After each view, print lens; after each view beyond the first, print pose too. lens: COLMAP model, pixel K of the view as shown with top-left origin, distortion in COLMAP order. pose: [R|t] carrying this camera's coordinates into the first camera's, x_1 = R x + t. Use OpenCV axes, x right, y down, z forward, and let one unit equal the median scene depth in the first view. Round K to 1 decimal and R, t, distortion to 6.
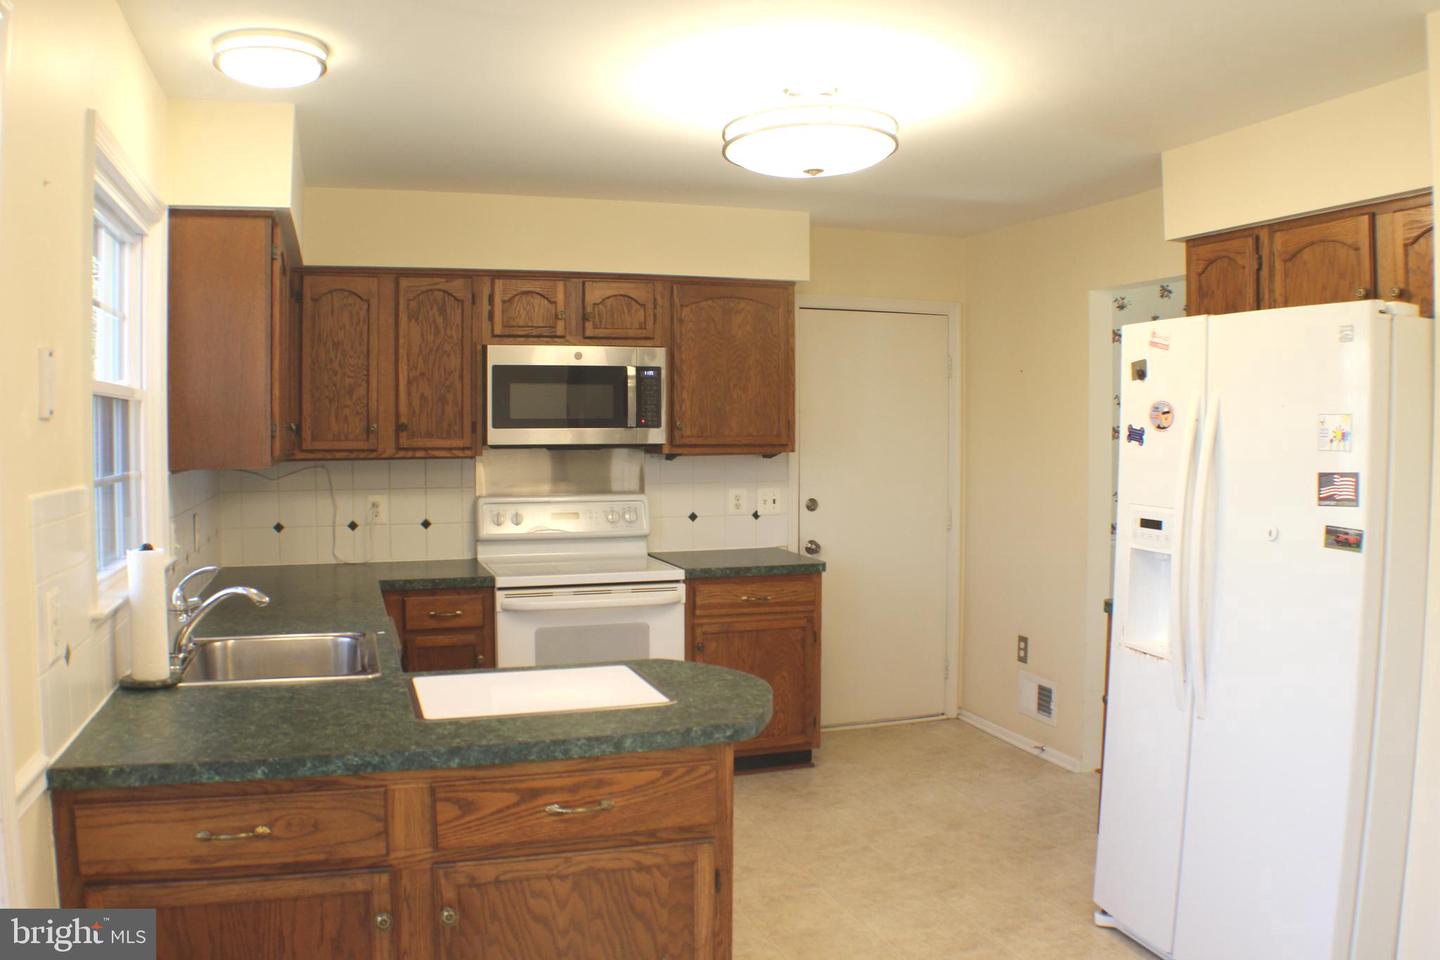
lens RADIAL K [[1152.1, 0, 722.3], [0, 1152.1, 476.4], [0, 0, 1]] dist [-0.213726, 0.081498]
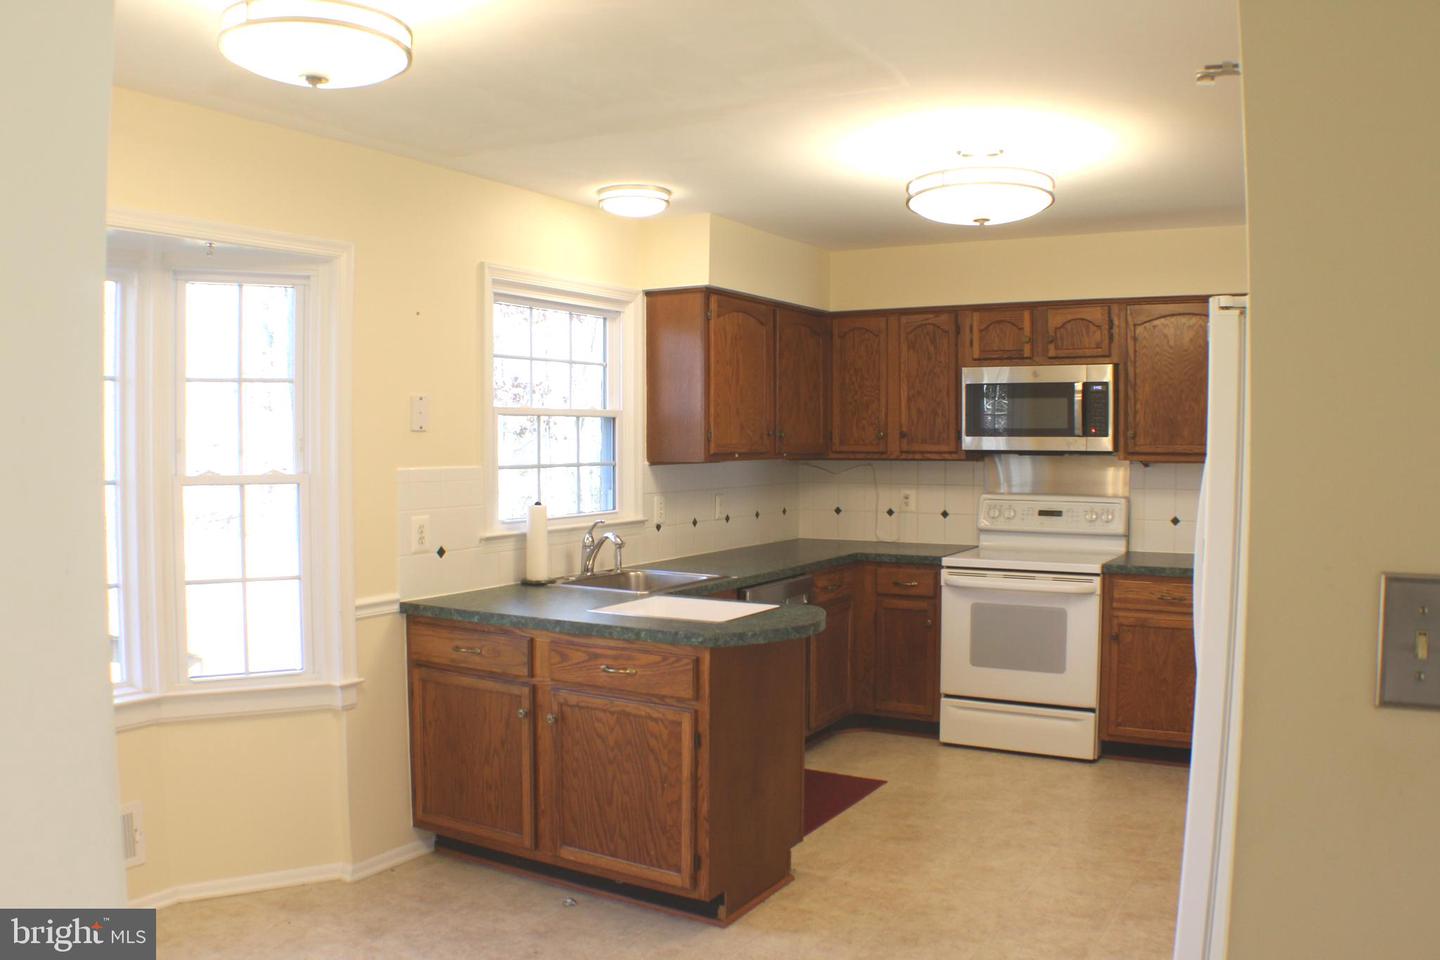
lens RADIAL K [[1152.1, 0, 731.8], [0, 1152.1, 479.4], [0, 0, 1]] dist [-0.213726, 0.081498]
pose [[0.660504, 0.029111, -0.750258, 0.548060], [-0.032184, 0.999427, 0.010446, -0.001084], [0.750132, 0.017247, 0.661063, 0.015070]]
